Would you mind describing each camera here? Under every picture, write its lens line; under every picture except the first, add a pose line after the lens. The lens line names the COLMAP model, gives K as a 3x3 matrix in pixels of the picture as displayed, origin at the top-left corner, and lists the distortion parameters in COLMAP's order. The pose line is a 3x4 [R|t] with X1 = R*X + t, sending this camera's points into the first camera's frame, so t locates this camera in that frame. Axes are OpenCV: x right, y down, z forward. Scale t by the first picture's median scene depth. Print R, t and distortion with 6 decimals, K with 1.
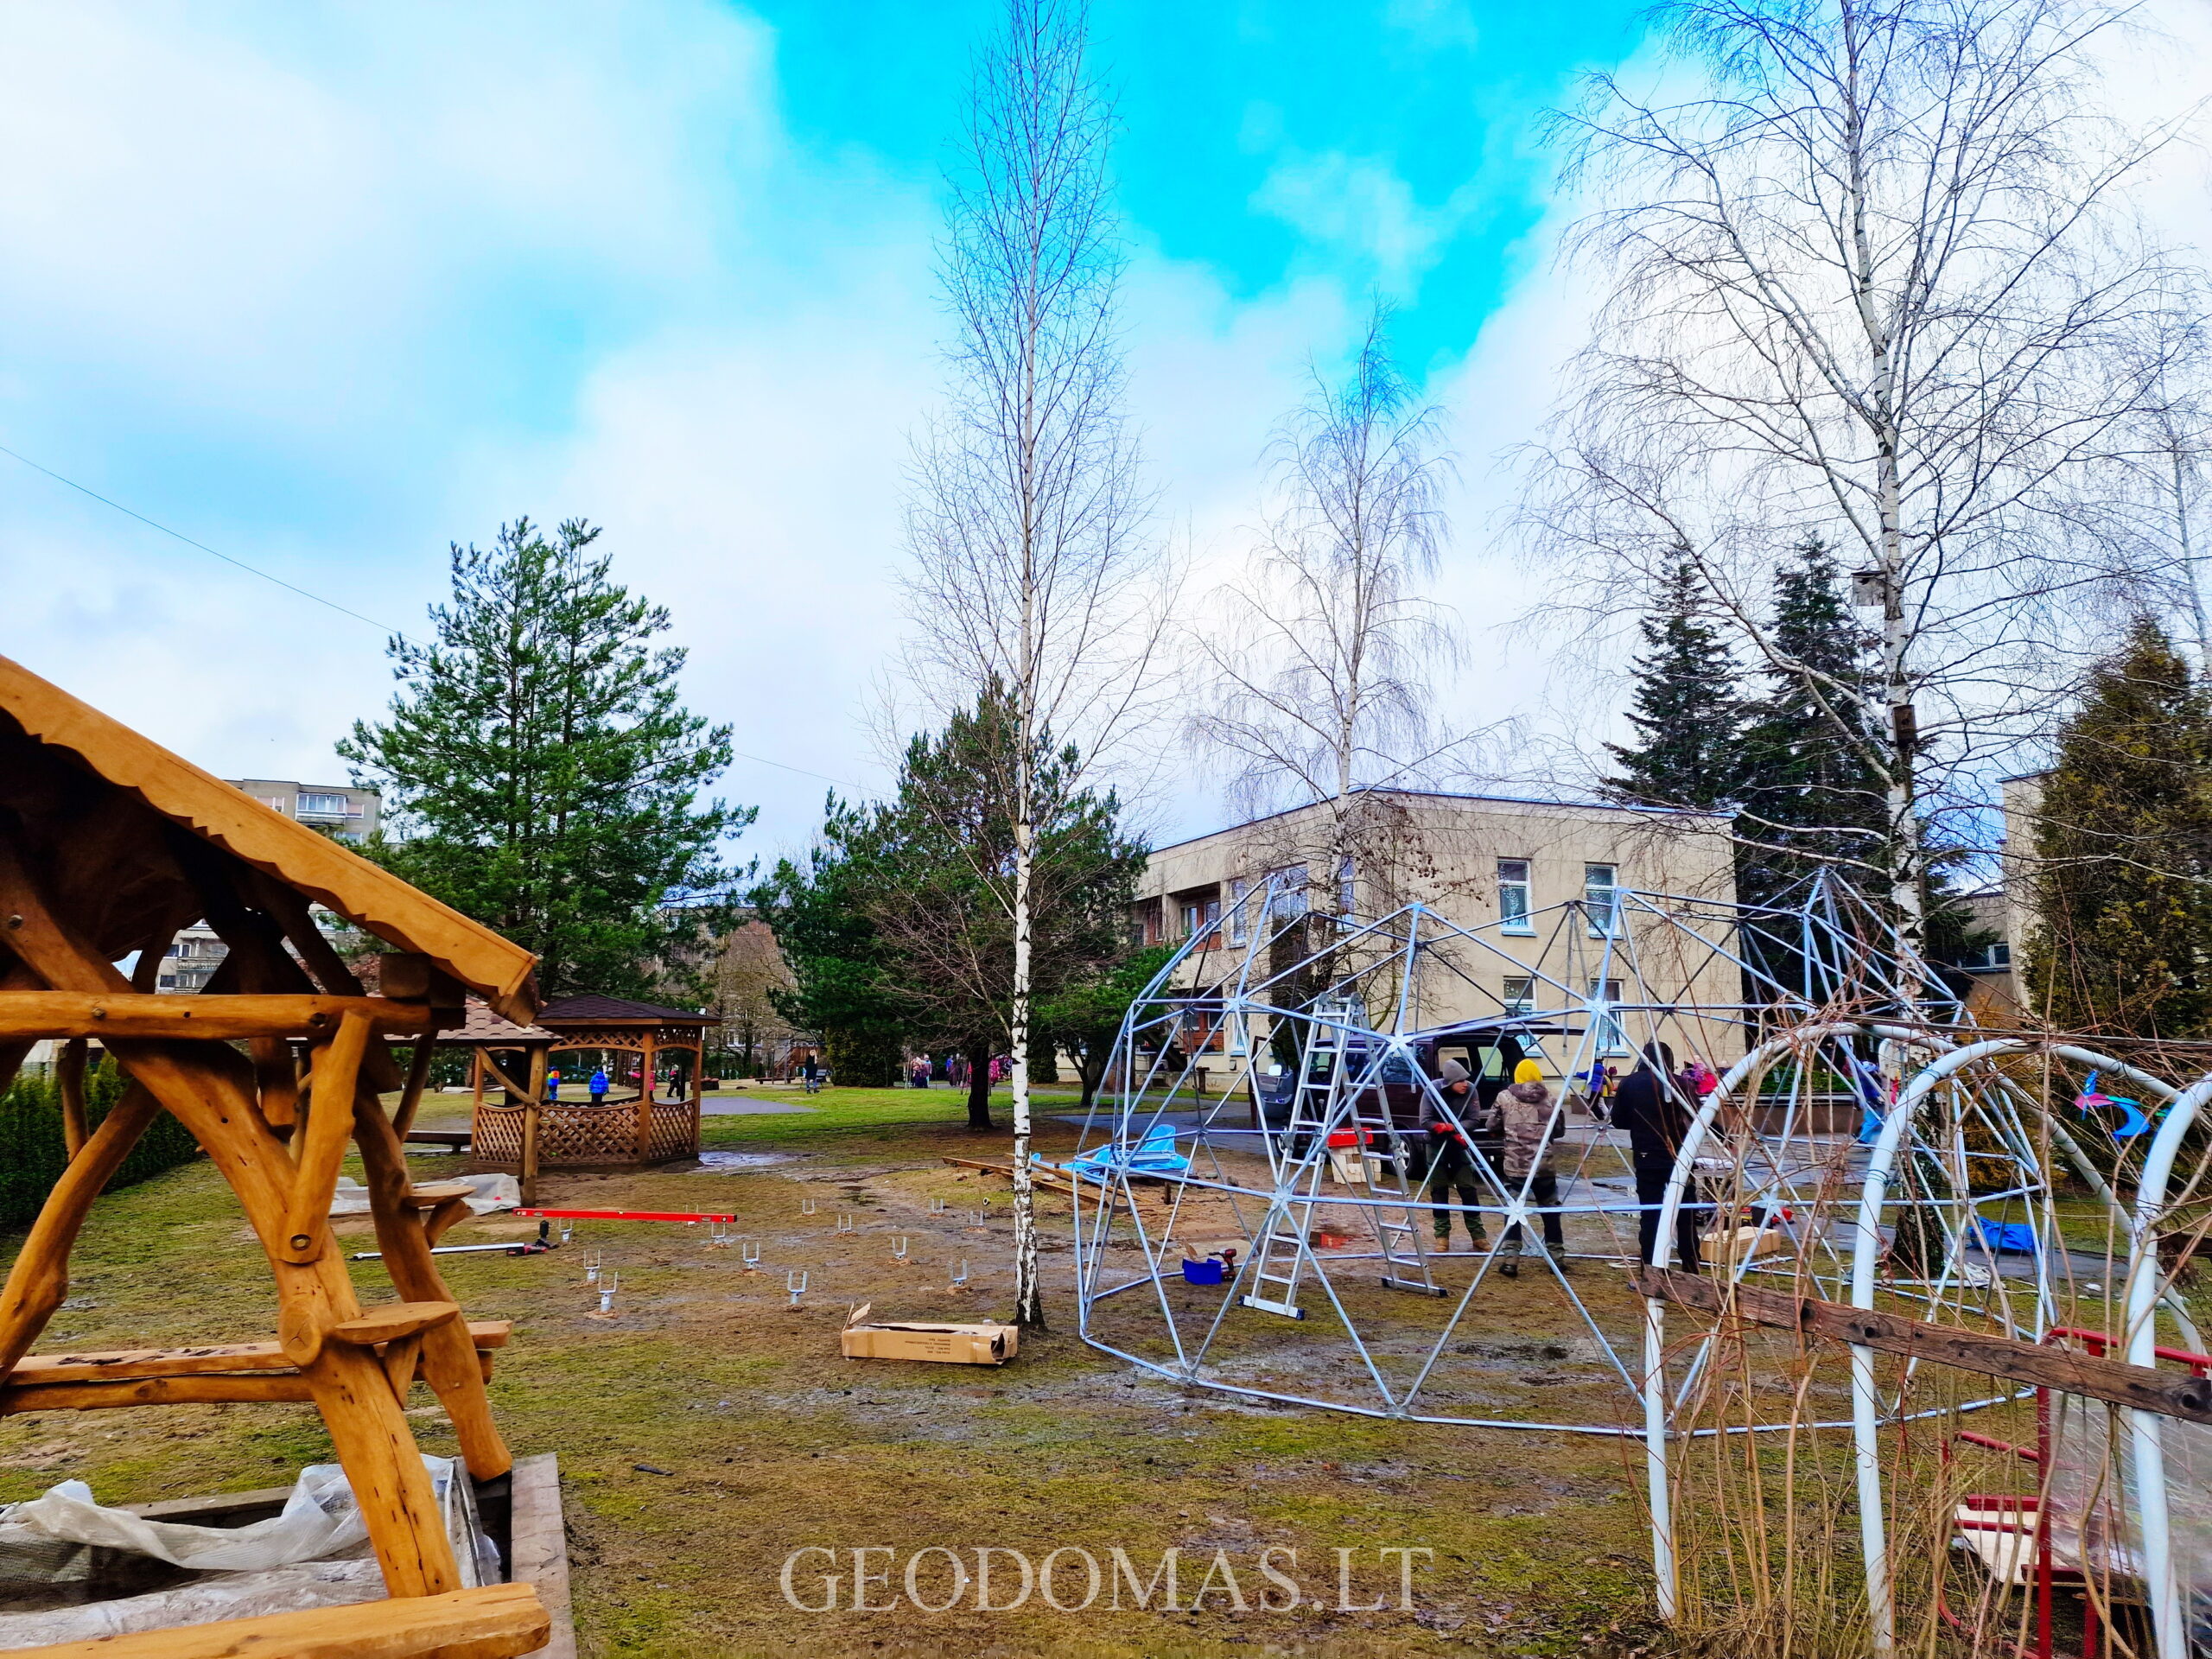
lens RADIAL K [[1442.9, 0, 1093.8], [0, 1442.9, 856.4], [0, 0, 1]] dist [0.175832, -0.295744]
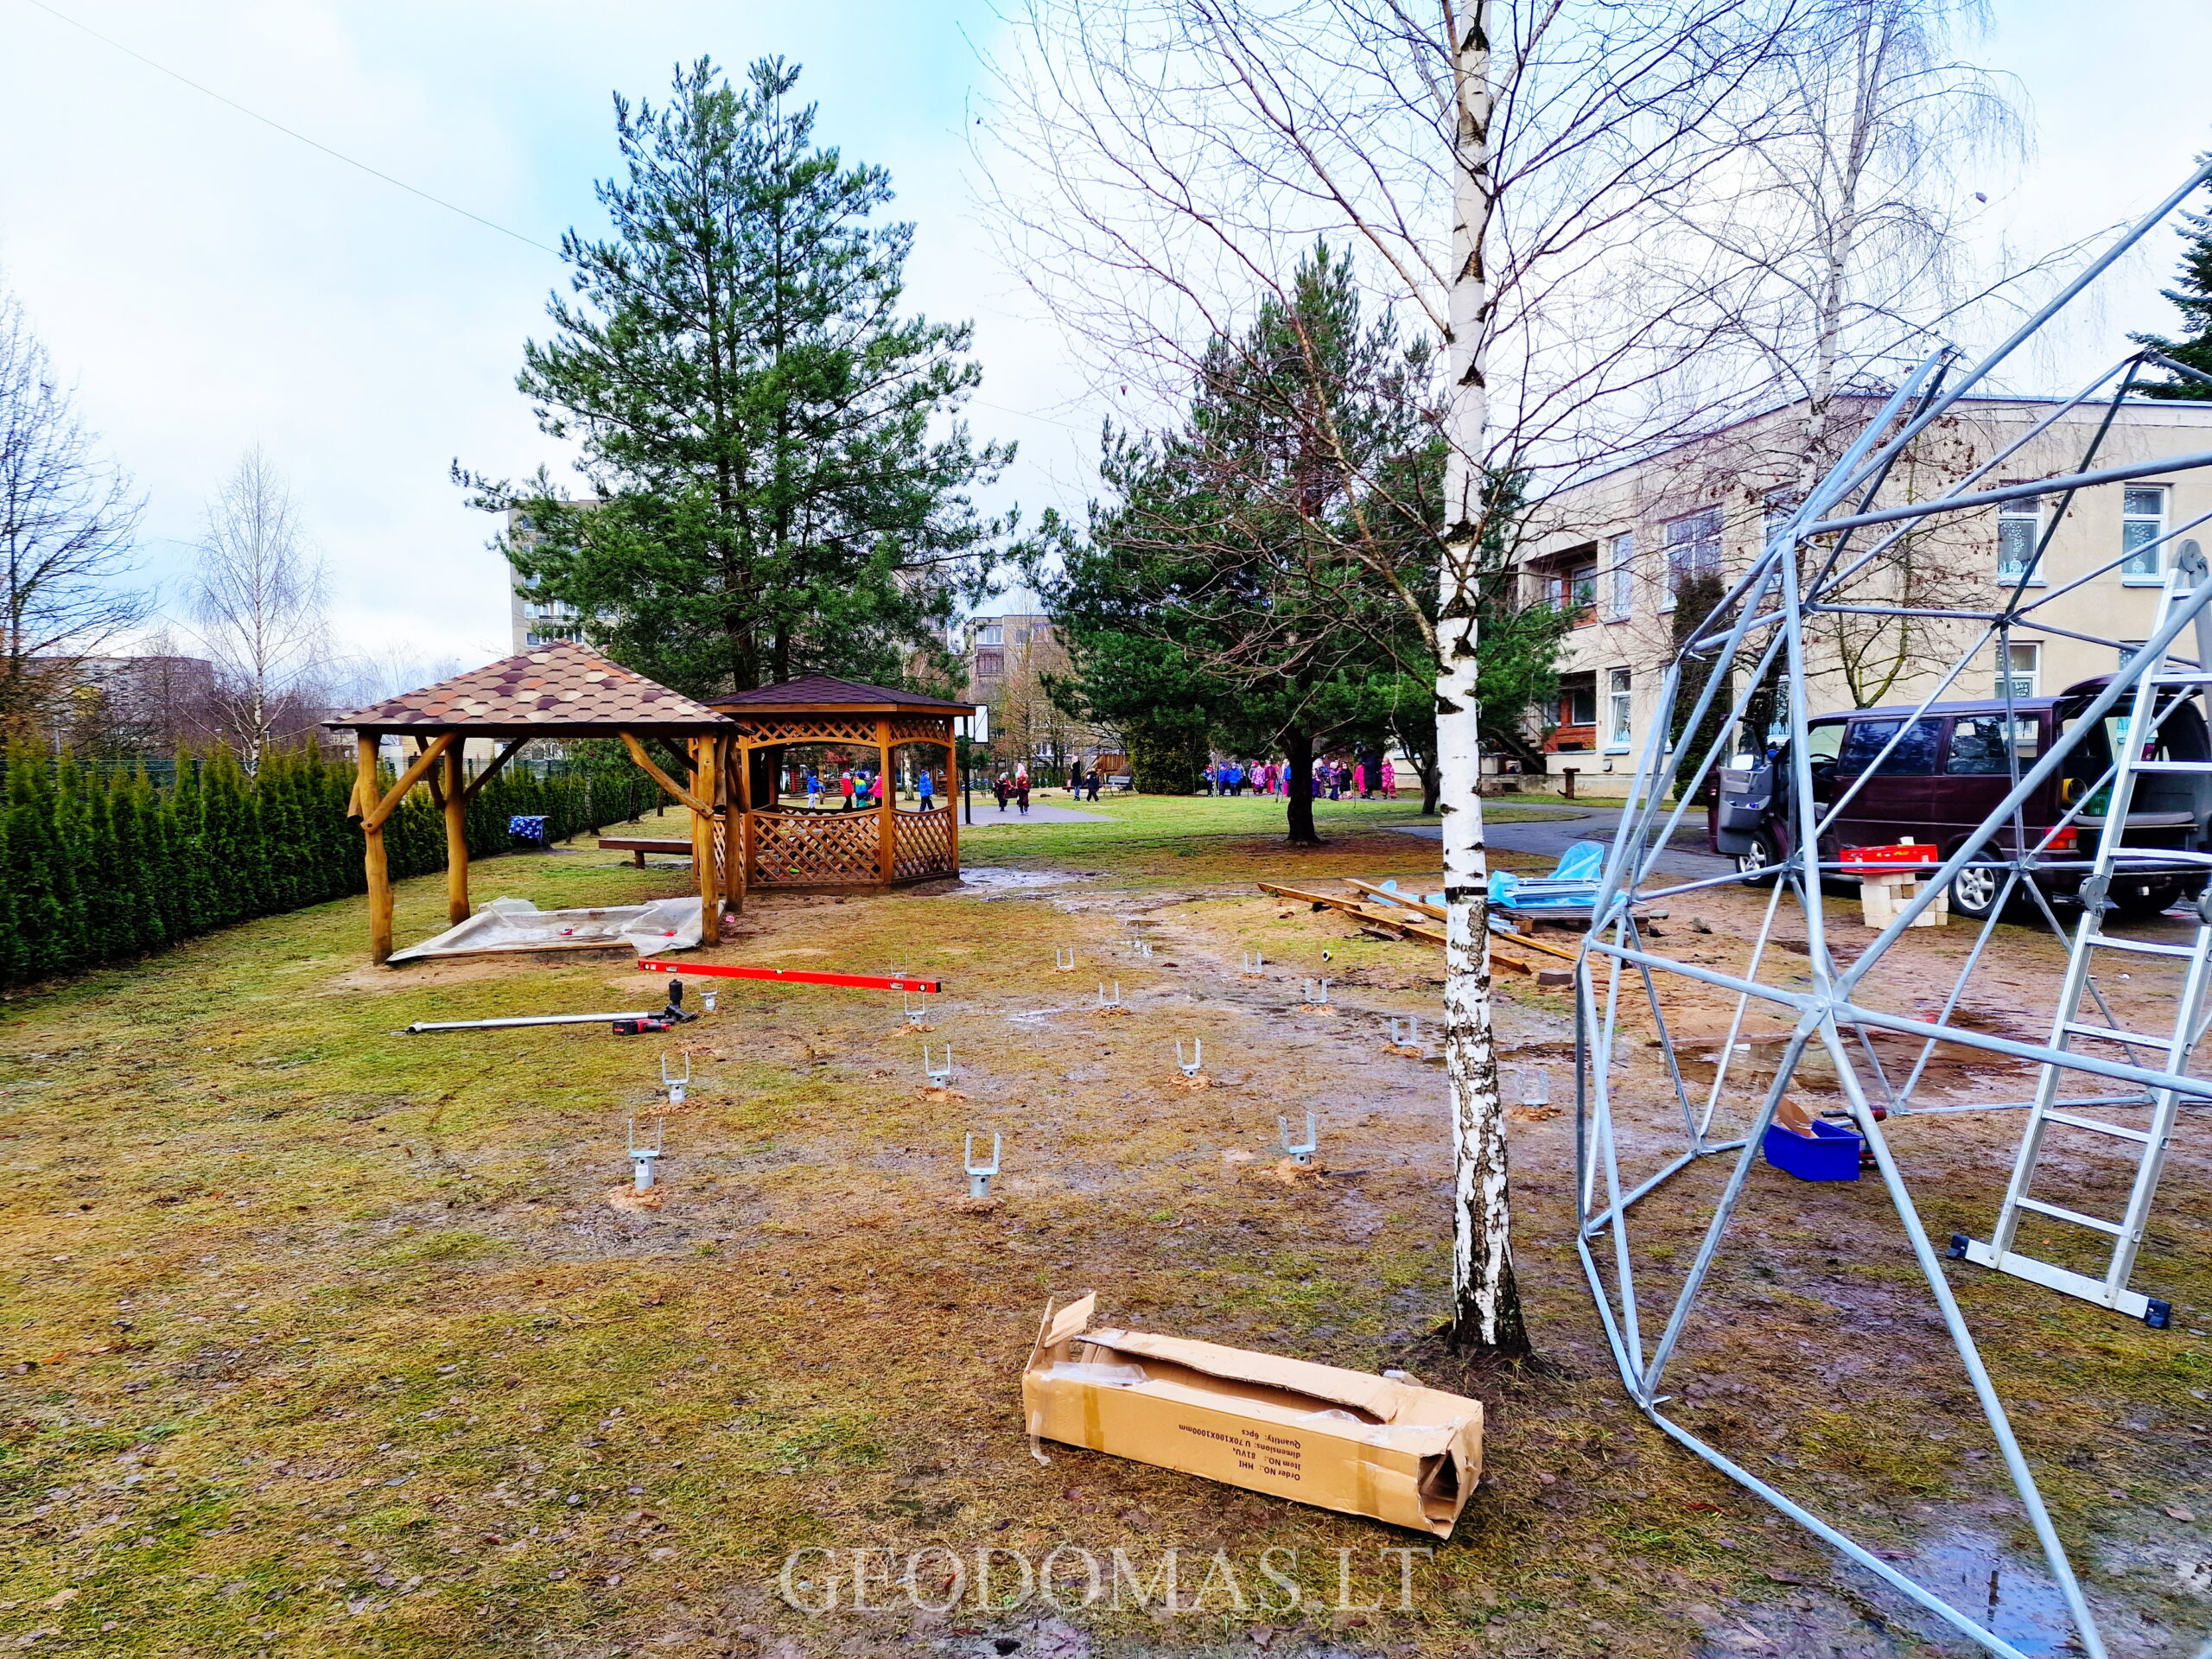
lens RADIAL K [[1471.4, 0, 1088.4], [0, 1471.4, 851.8], [0, 0, 1]] dist [0.104790, -0.095467]
pose [[0.976929, 0.001252, -0.213561, -0.021258], [0.040219, 0.981012, 0.189732, 0.033990], [0.209743, -0.193944, 0.958329, 0.200128]]
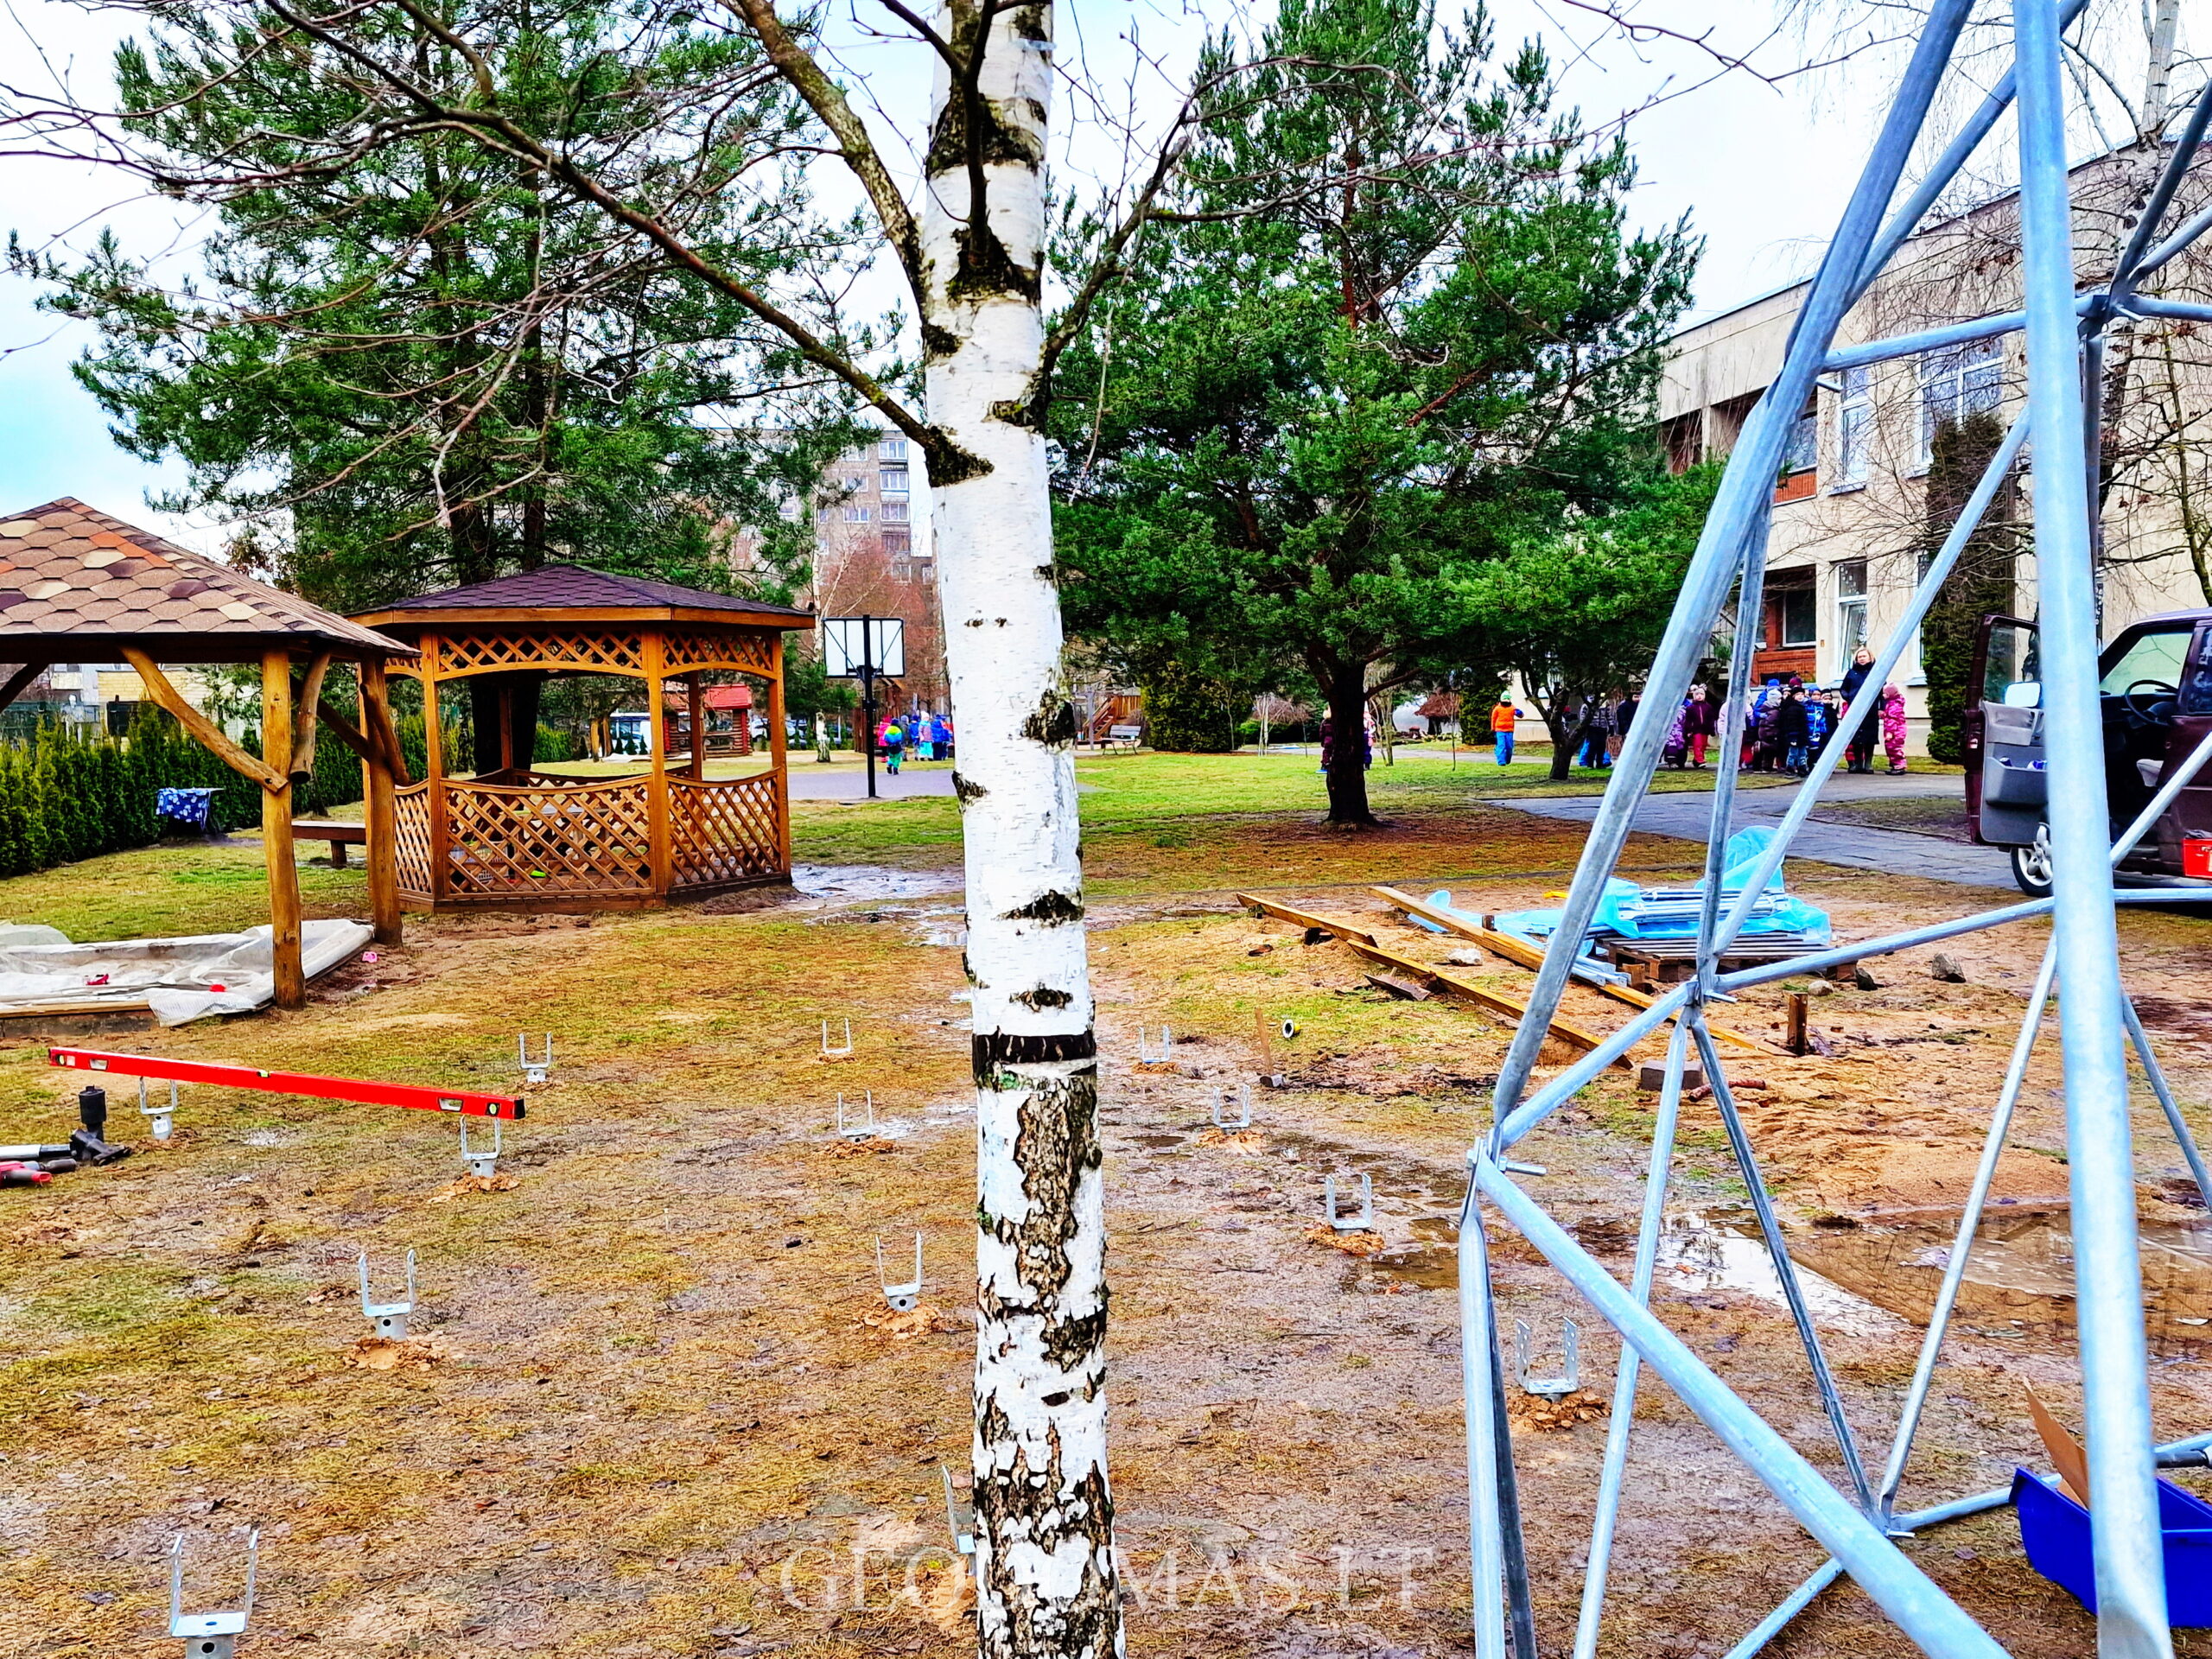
lens RADIAL K [[2064.3, 0, 1095.1], [0, 2064.3, 845.2], [0, 0, 1]] dist [0.123408, -0.171640]
pose [[0.974568, -0.001224, -0.224089, -0.001227], [0.046050, 0.979737, 0.194924, 0.047115], [0.219309, -0.200286, 0.954876, 0.279749]]
